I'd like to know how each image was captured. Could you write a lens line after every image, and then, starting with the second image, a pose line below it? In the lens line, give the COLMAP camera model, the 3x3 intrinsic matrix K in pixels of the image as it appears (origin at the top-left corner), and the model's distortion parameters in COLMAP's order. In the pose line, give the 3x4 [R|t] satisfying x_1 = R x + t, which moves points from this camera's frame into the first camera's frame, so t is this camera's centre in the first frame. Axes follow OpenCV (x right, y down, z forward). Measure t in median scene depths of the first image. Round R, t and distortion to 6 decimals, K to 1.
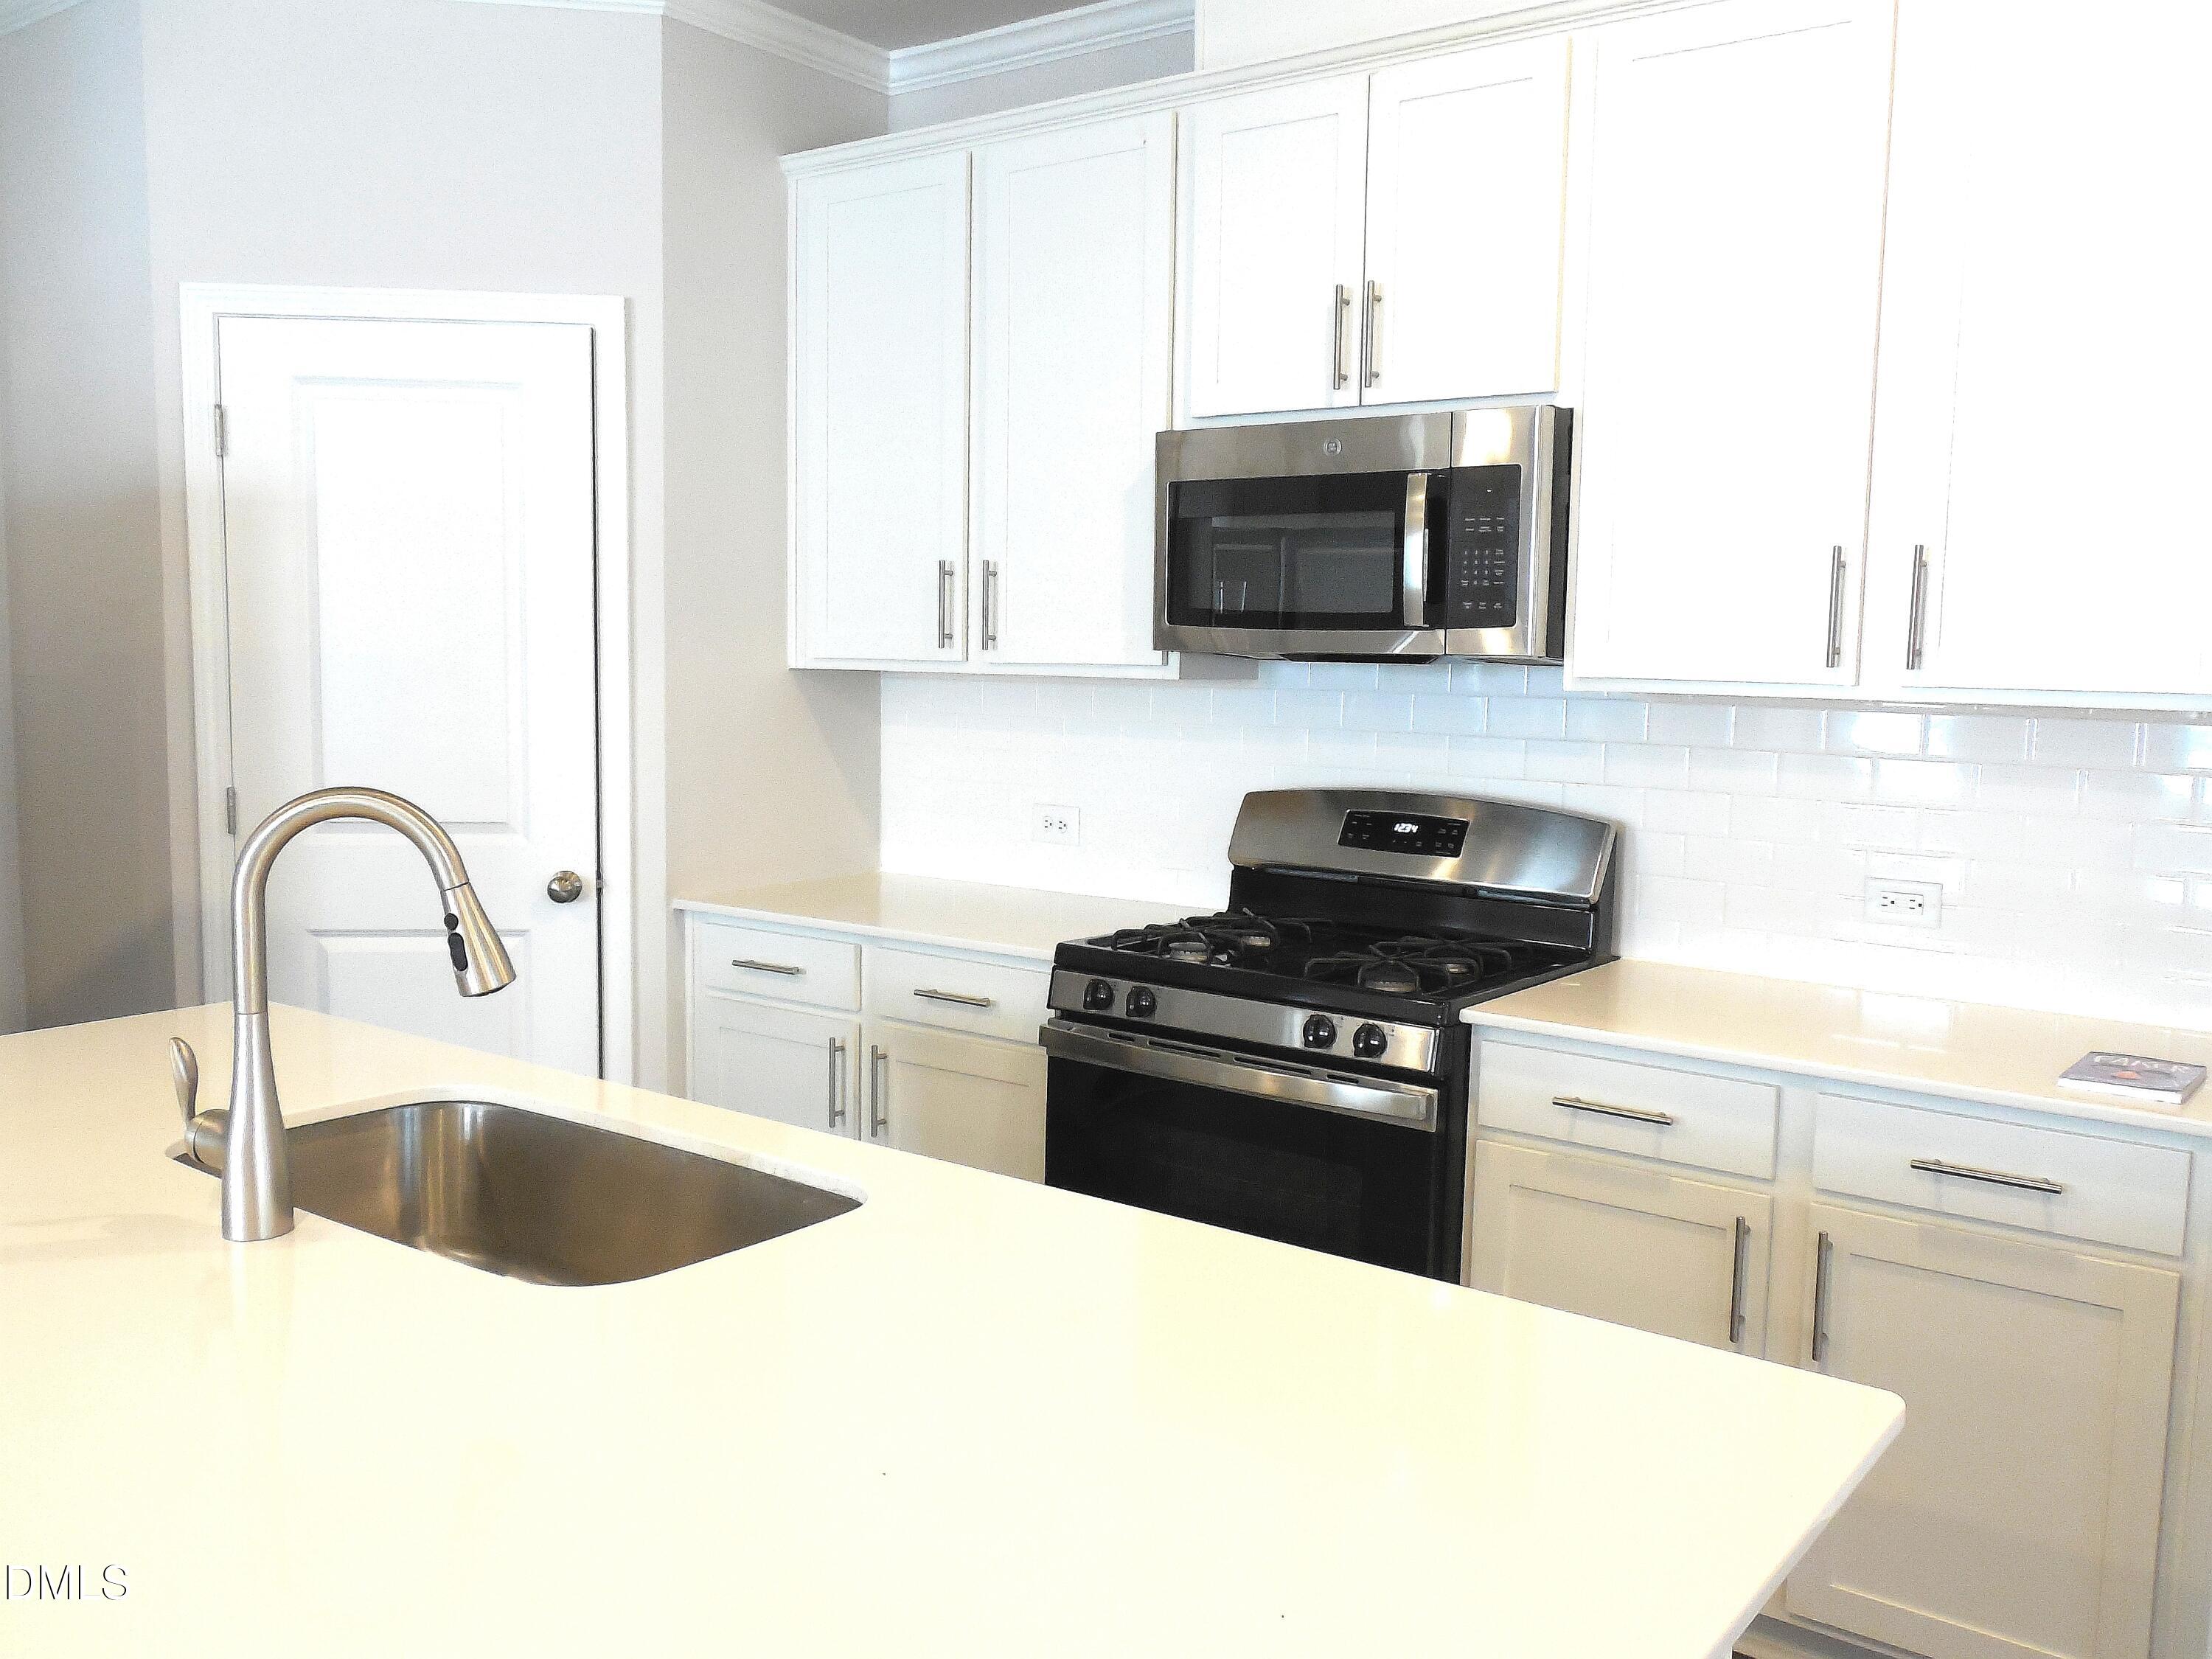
lens RADIAL K [[1842.1, 0, 1104.6], [0, 1842.1, 817.2], [0, 0, 1]] dist [0.004740, 0.001412]
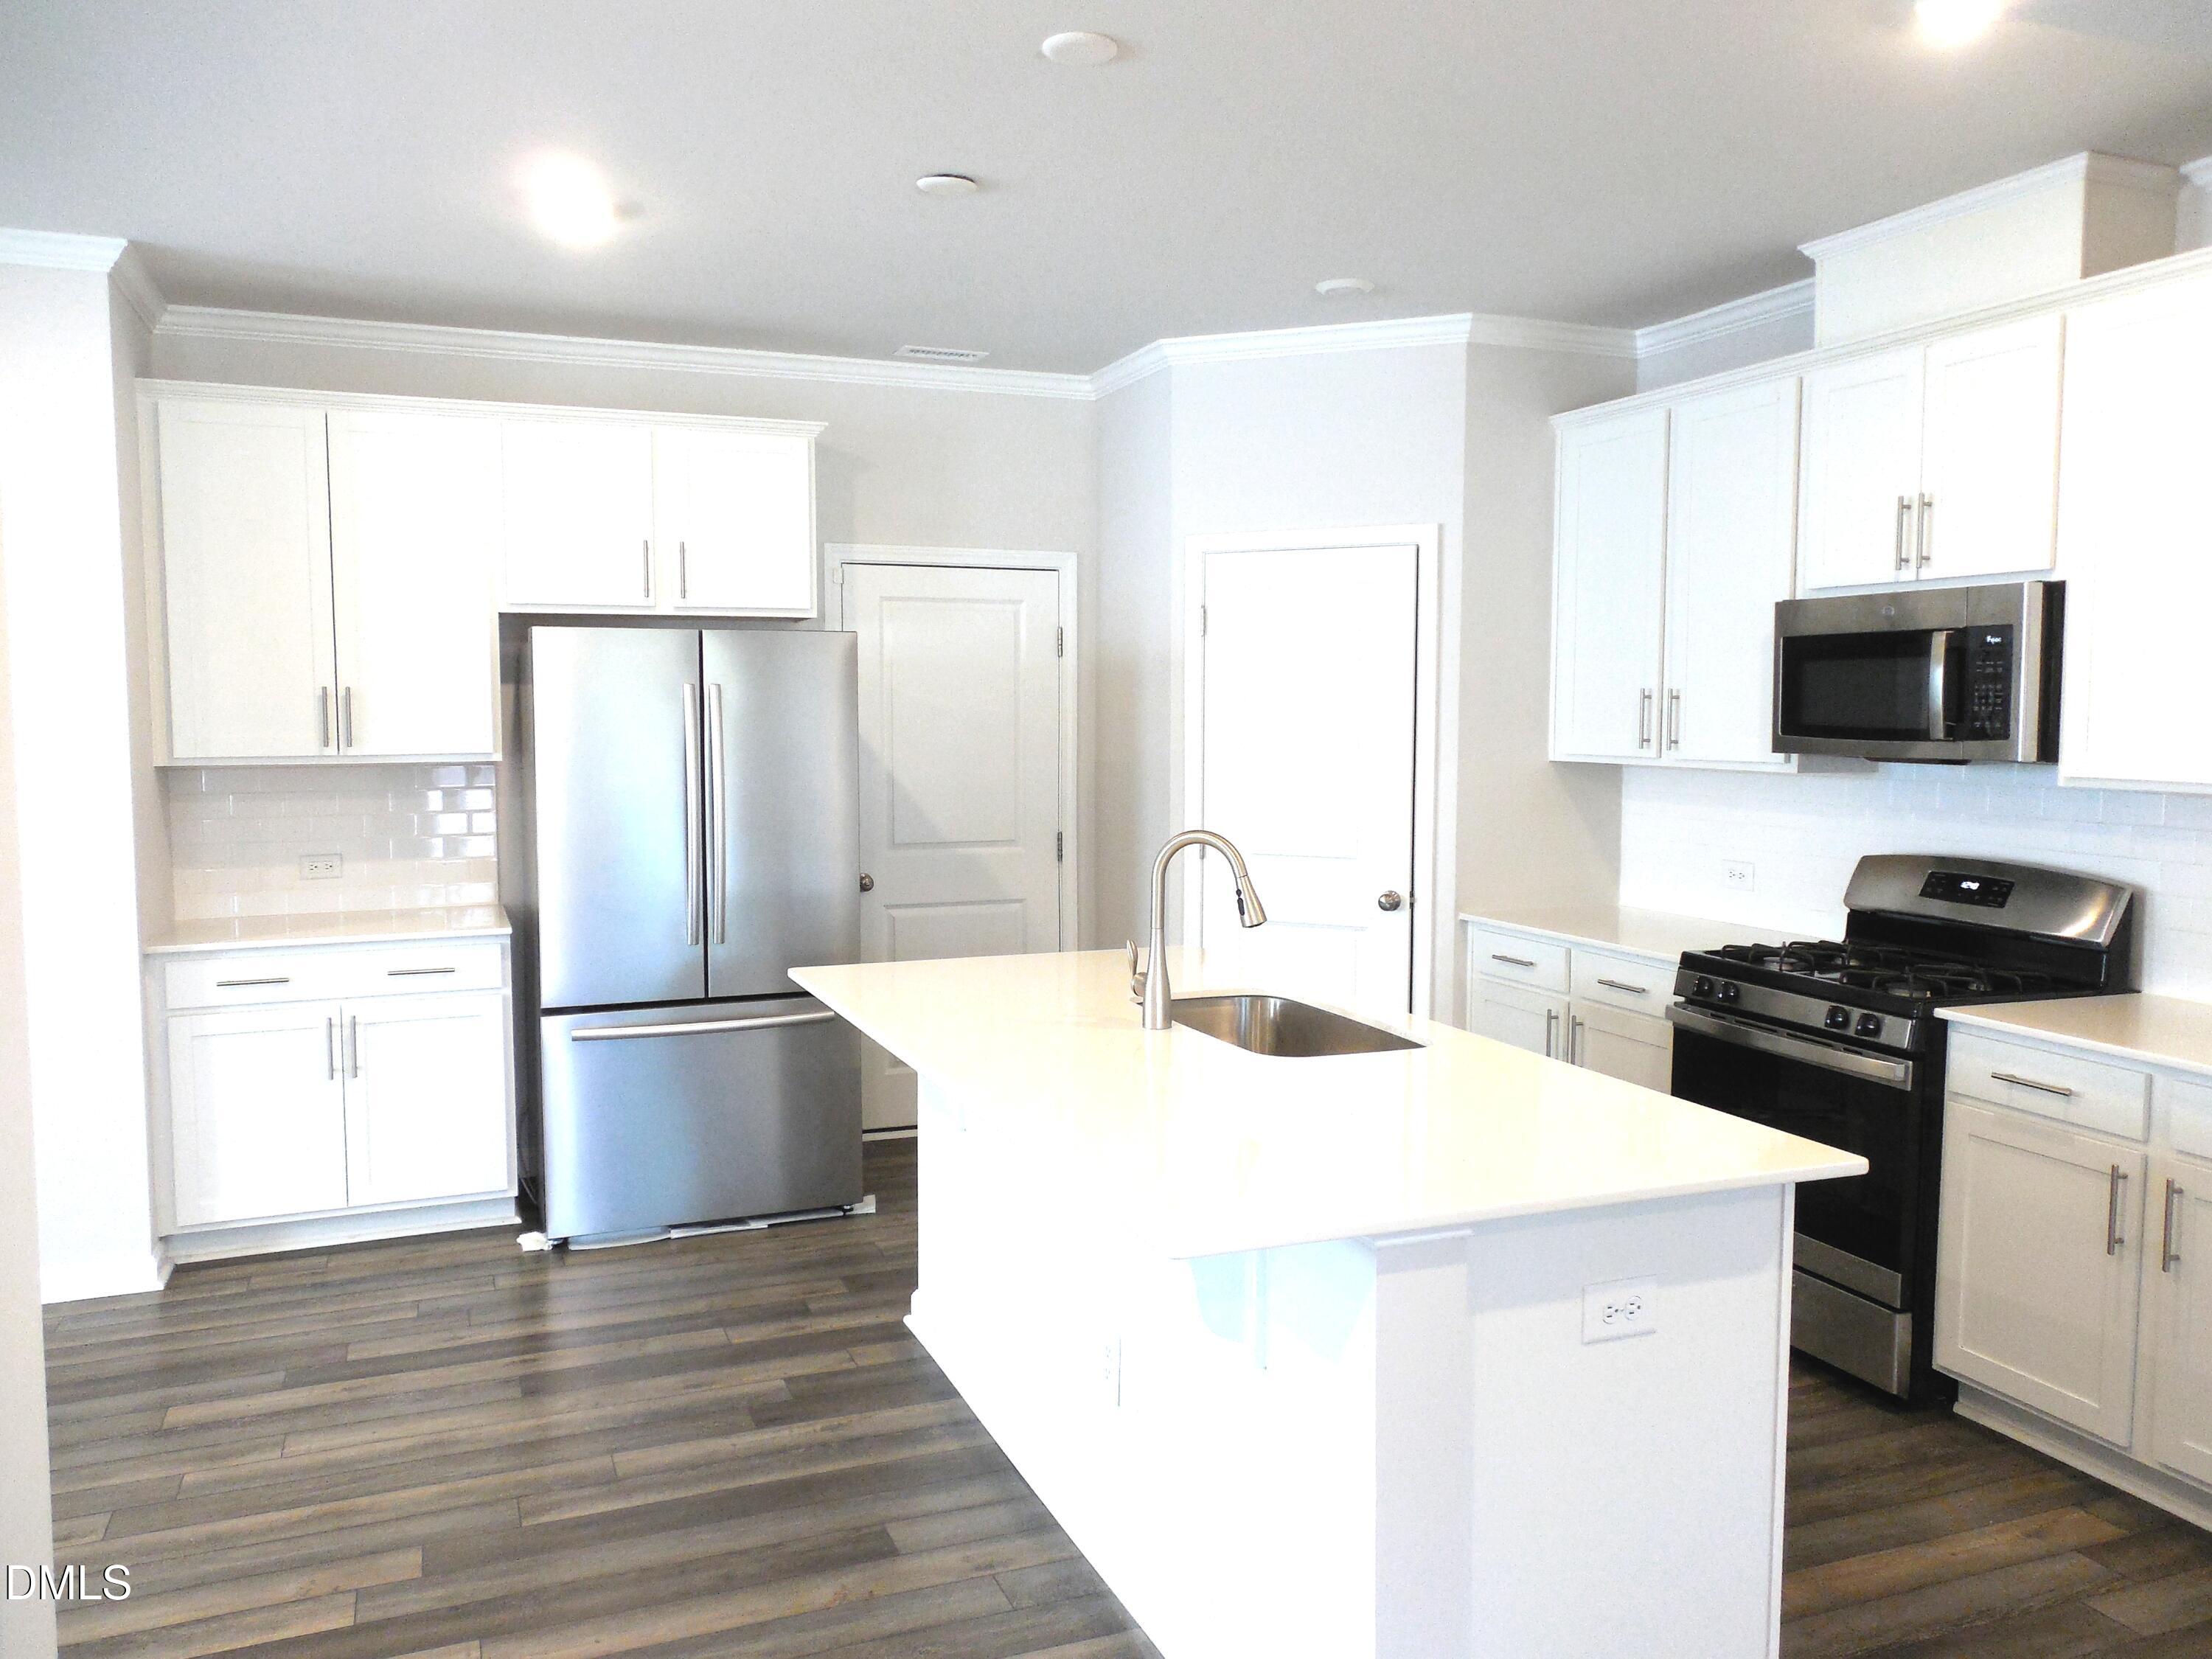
lens RADIAL K [[1677.0, 0, 1108.4], [0, 1677.0, 823.1], [0, 0, 1]] dist [0.004456, 0.008390]
pose [[0.856553, 0.024533, -0.515476, 0.267187], [-0.039626, 0.999047, -0.018297, 0.008393], [0.514536, 0.036098, 0.856709, -0.391603]]
